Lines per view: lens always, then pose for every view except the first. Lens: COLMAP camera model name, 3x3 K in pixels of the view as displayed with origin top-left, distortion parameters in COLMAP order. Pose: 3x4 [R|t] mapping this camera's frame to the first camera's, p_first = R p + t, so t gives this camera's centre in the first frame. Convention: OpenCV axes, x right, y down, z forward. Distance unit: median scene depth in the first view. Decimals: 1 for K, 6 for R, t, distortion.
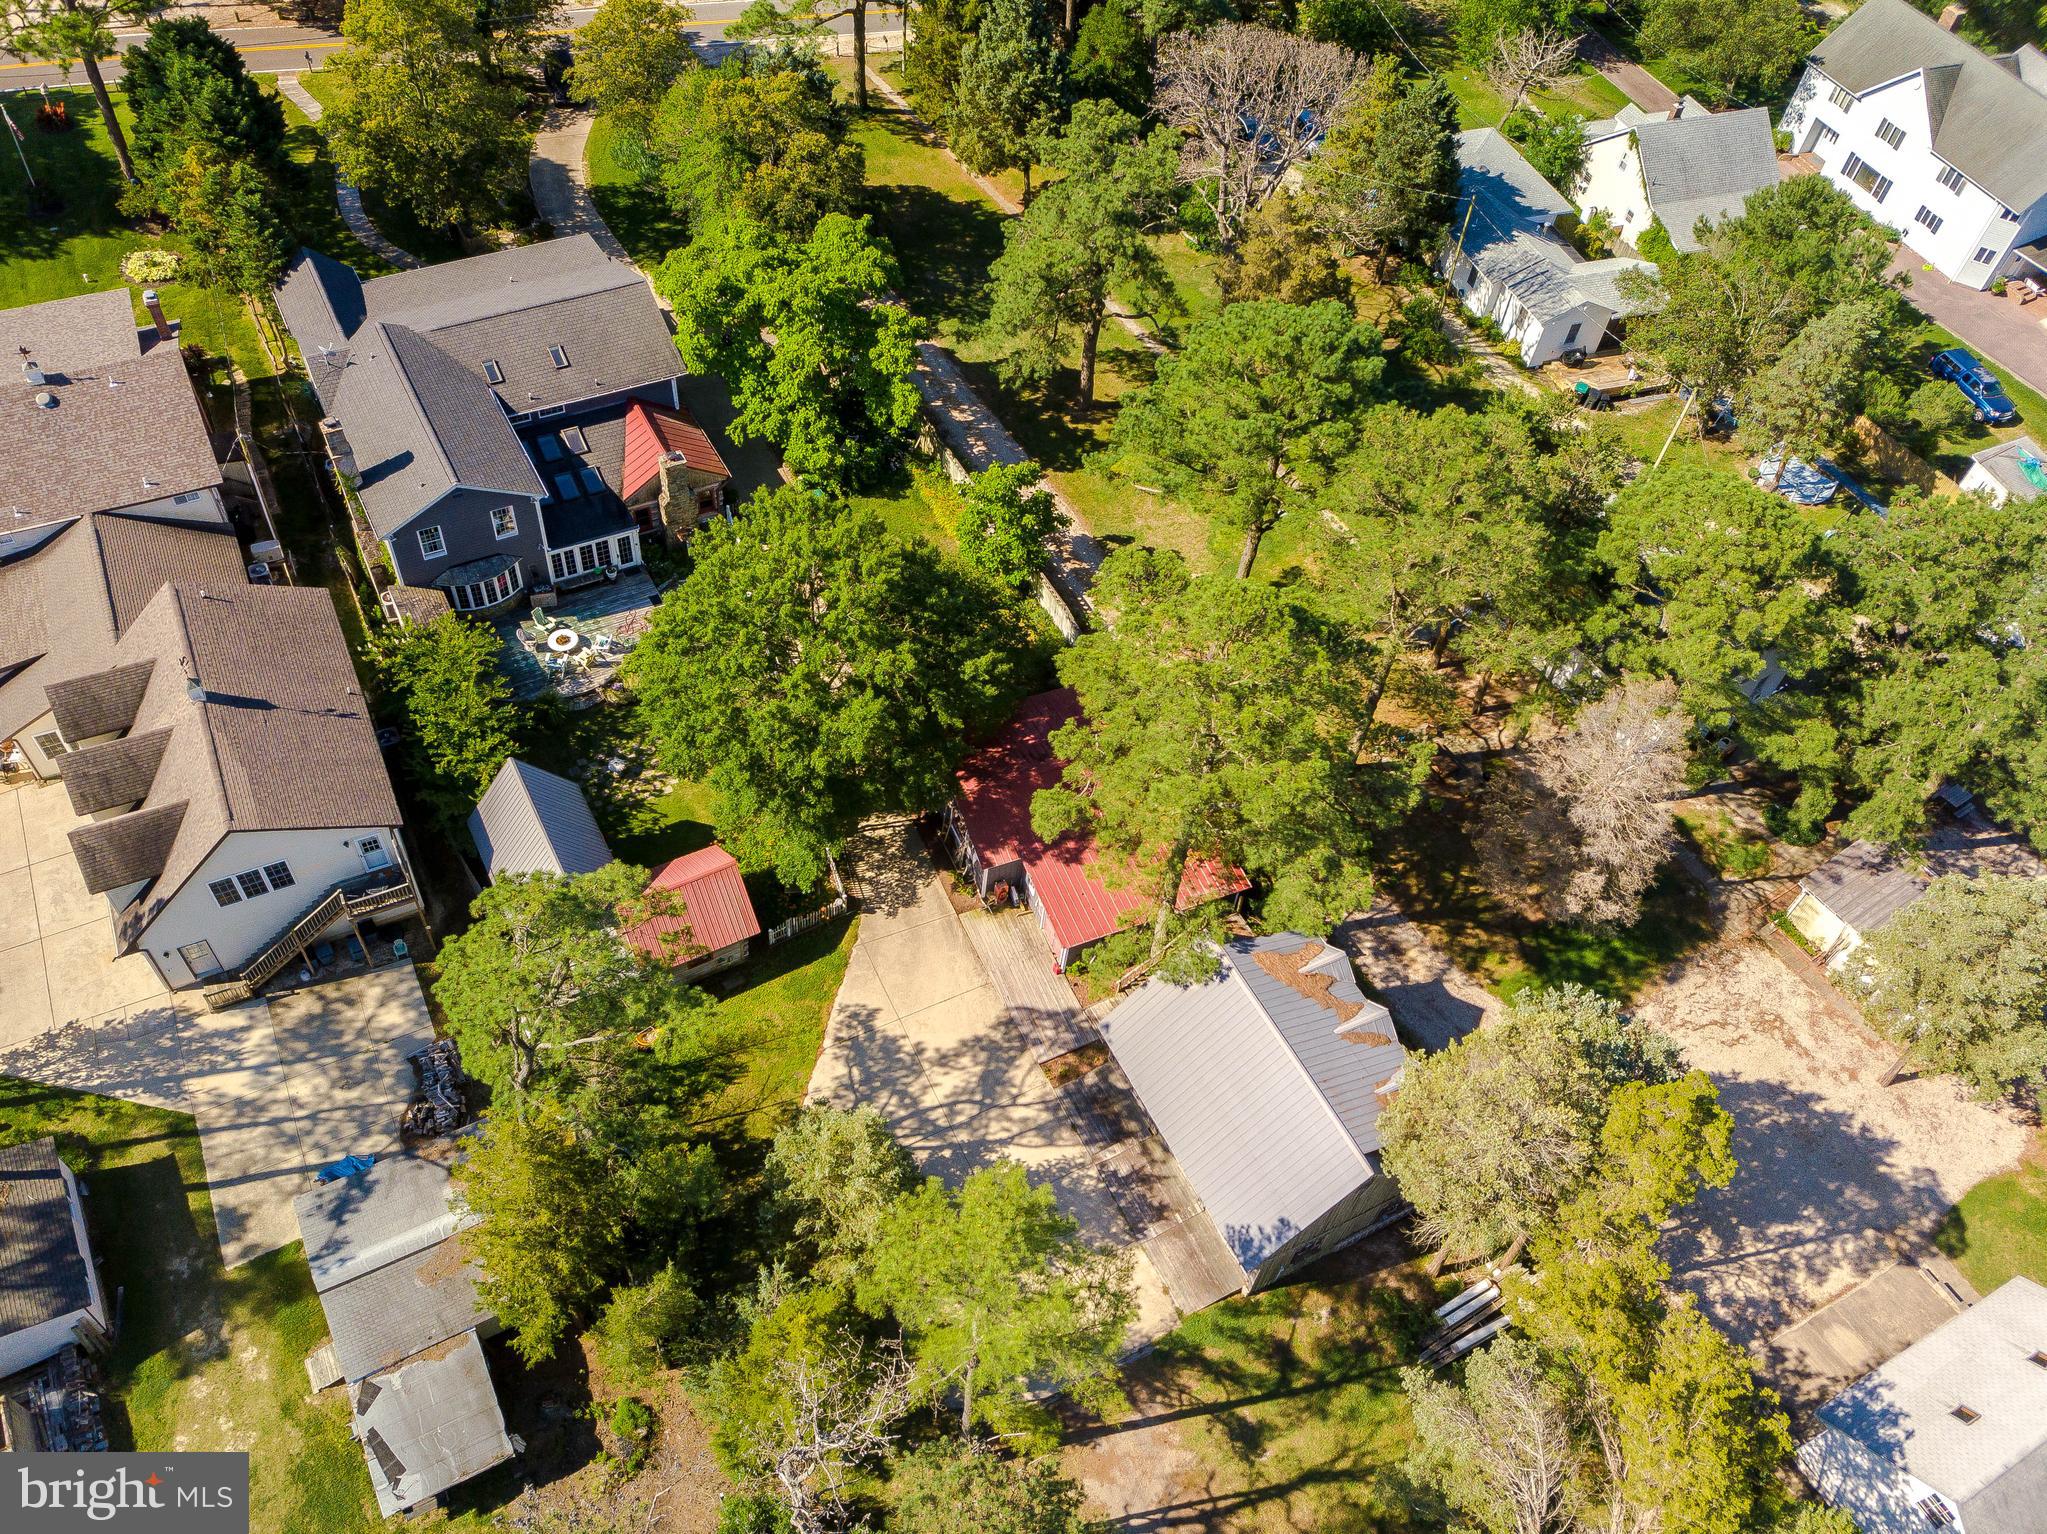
lens RADIAL K [[1531.3, 0, 1023.5], [0, 1531.3, 767.0], [0, 0, 1]] dist [0.003705, 0.001990]
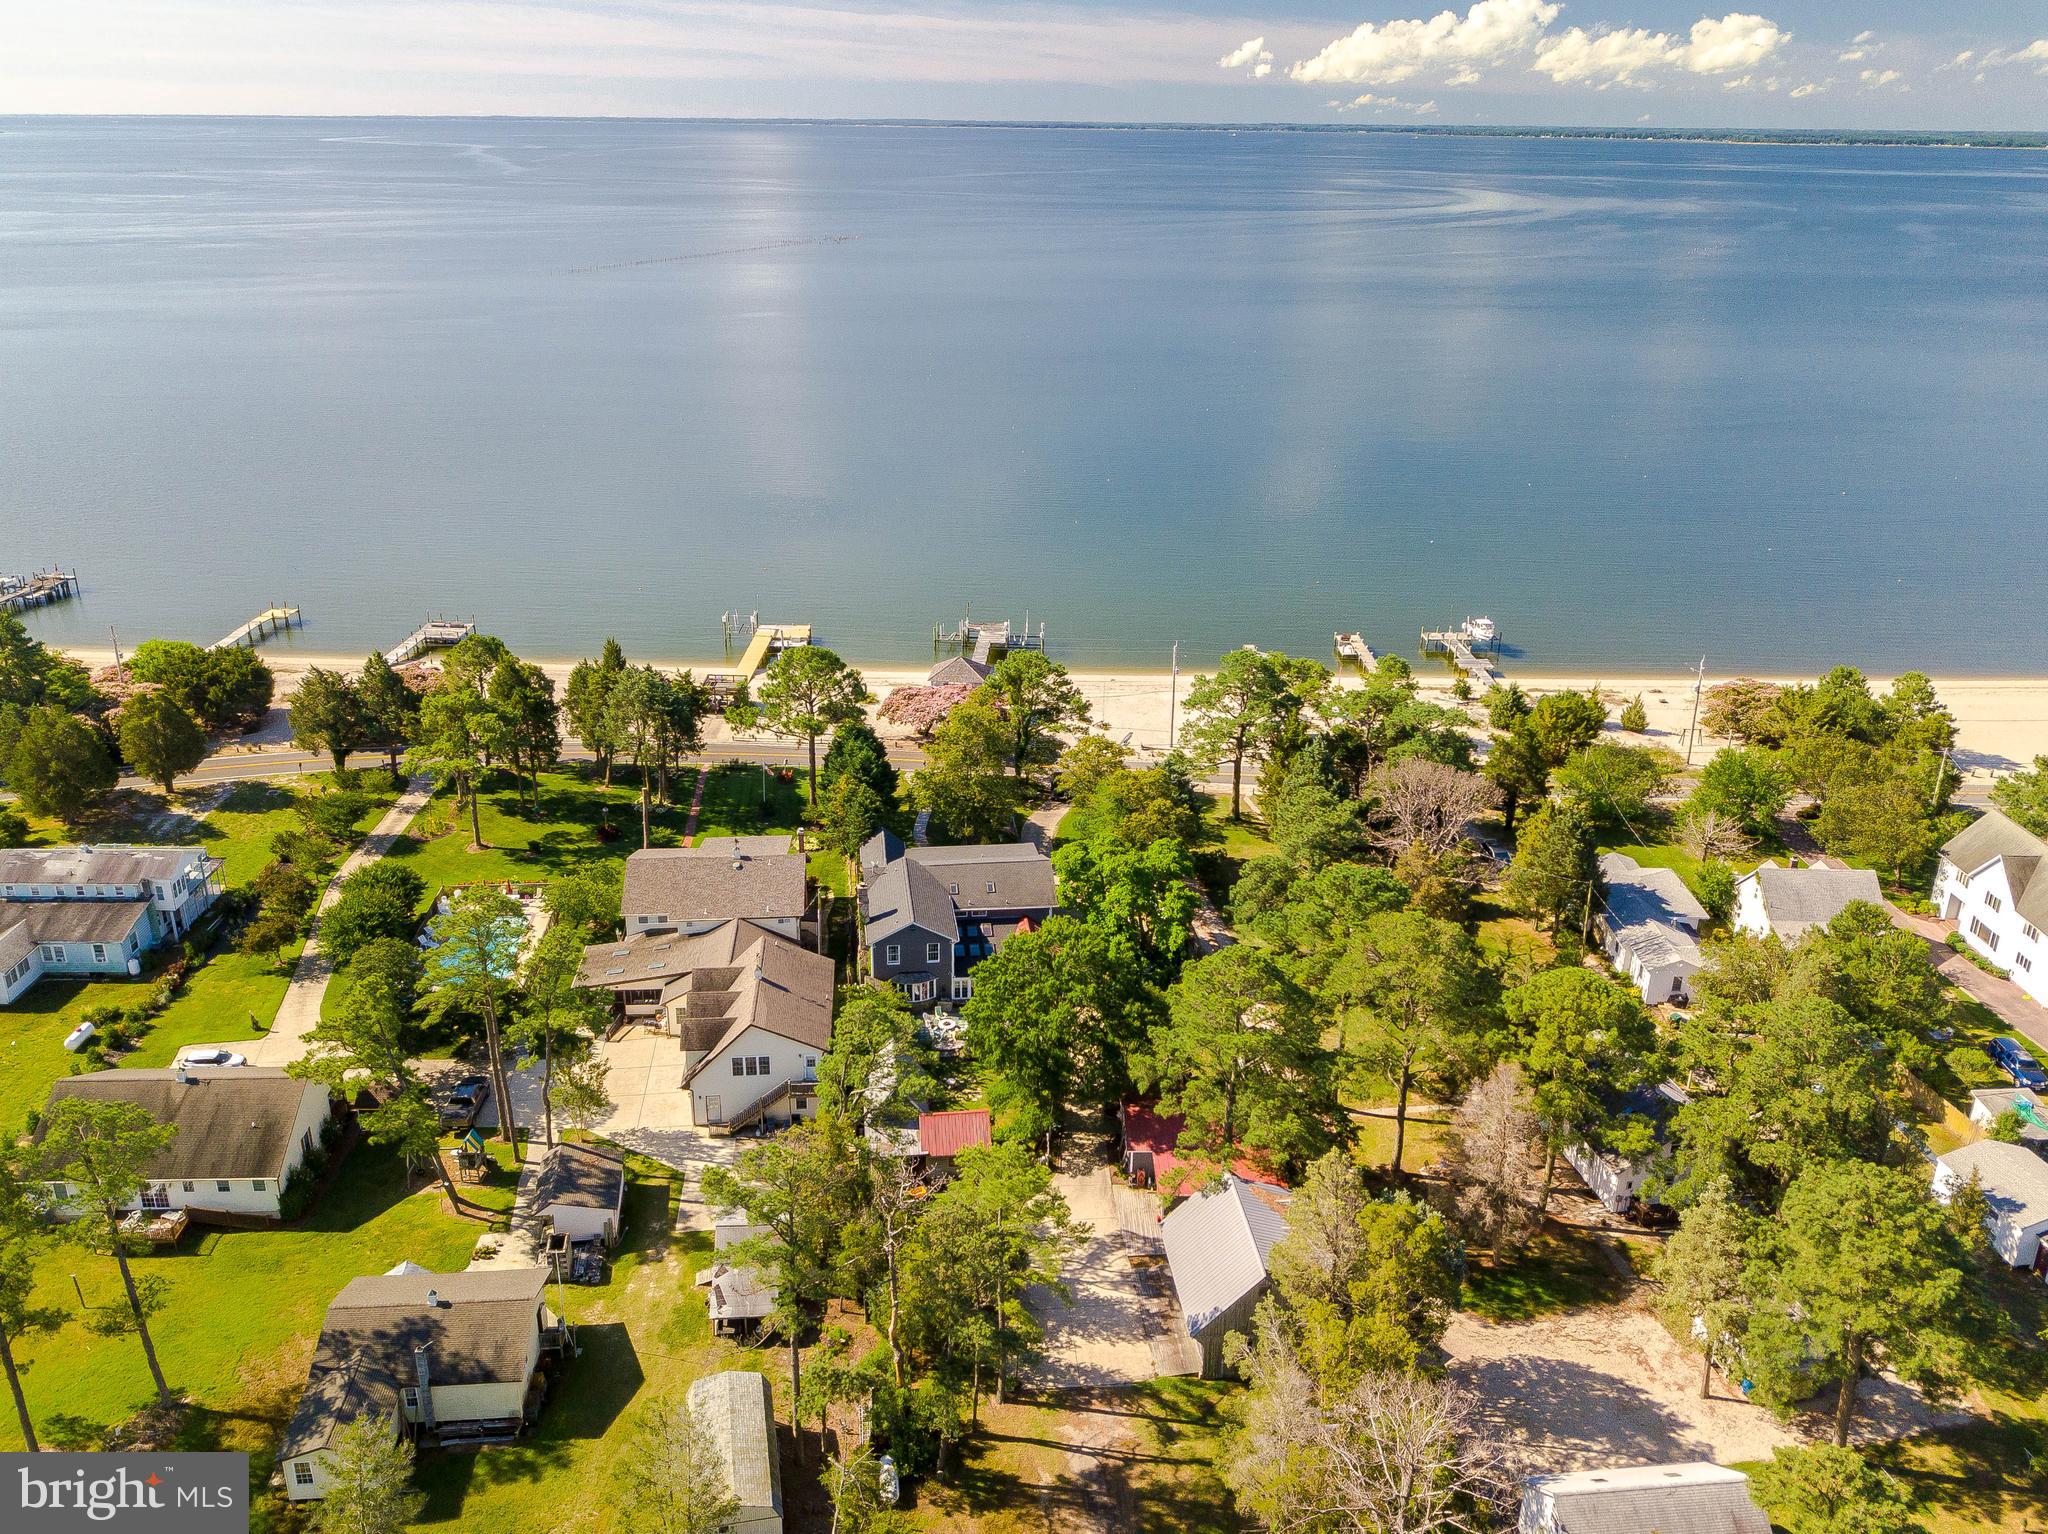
lens RADIAL K [[1634.7, 0, 1024.0], [0, 1634.7, 767.0], [0, 0, 1]] dist [0.008812, -0.013581]
pose [[0.925202, 0.072610, -0.372463, 0.418426], [-0.253553, 0.848549, -0.464408, 0.474283], [0.282332, 0.524111, 0.803490, -0.569877]]
